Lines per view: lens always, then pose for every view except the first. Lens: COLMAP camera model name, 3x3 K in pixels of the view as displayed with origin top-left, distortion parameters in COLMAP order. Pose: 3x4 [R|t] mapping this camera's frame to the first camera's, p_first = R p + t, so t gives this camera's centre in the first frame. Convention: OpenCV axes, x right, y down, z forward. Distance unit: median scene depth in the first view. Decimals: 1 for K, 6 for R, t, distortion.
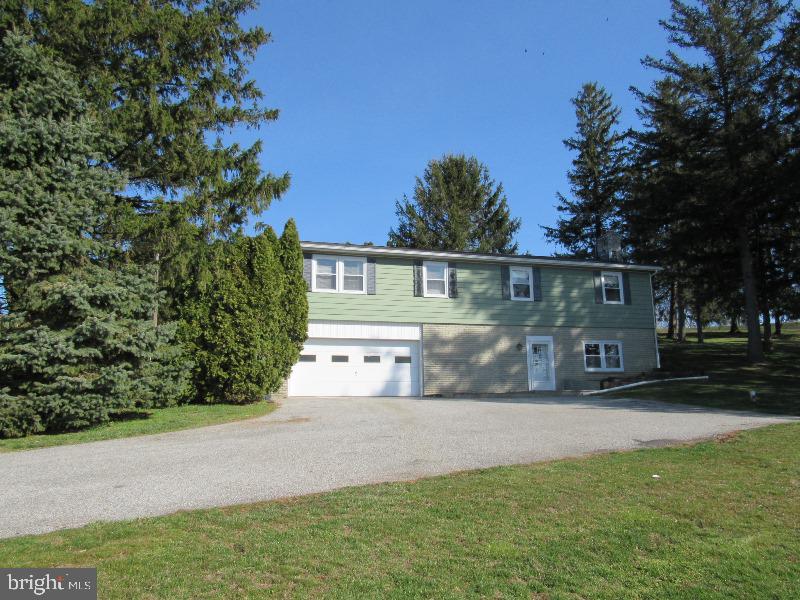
lens RADIAL K [[581.0, 0, 400.0], [0, 581.0, 300.0], [0, 0, 1]] dist [0.001954, -0.001126]
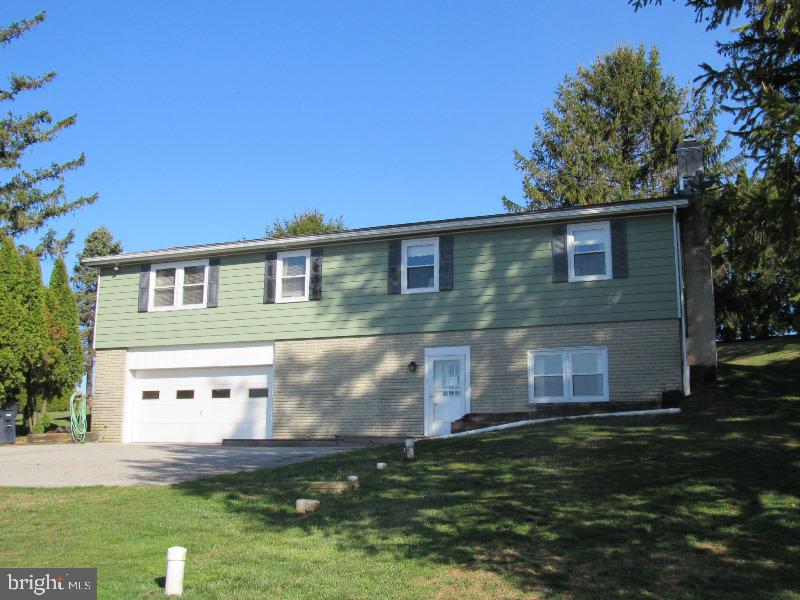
lens RADIAL K [[876.5, 0, 400.0], [0, 876.5, 300.0], [0, 0, 1]] dist [-0.013495, -0.004943]
pose [[0.779225, -0.091727, -0.619996, 0.797846], [0.096447, 0.994999, -0.025991, 0.031813], [0.619280, -0.039544, 0.784174, 0.250132]]
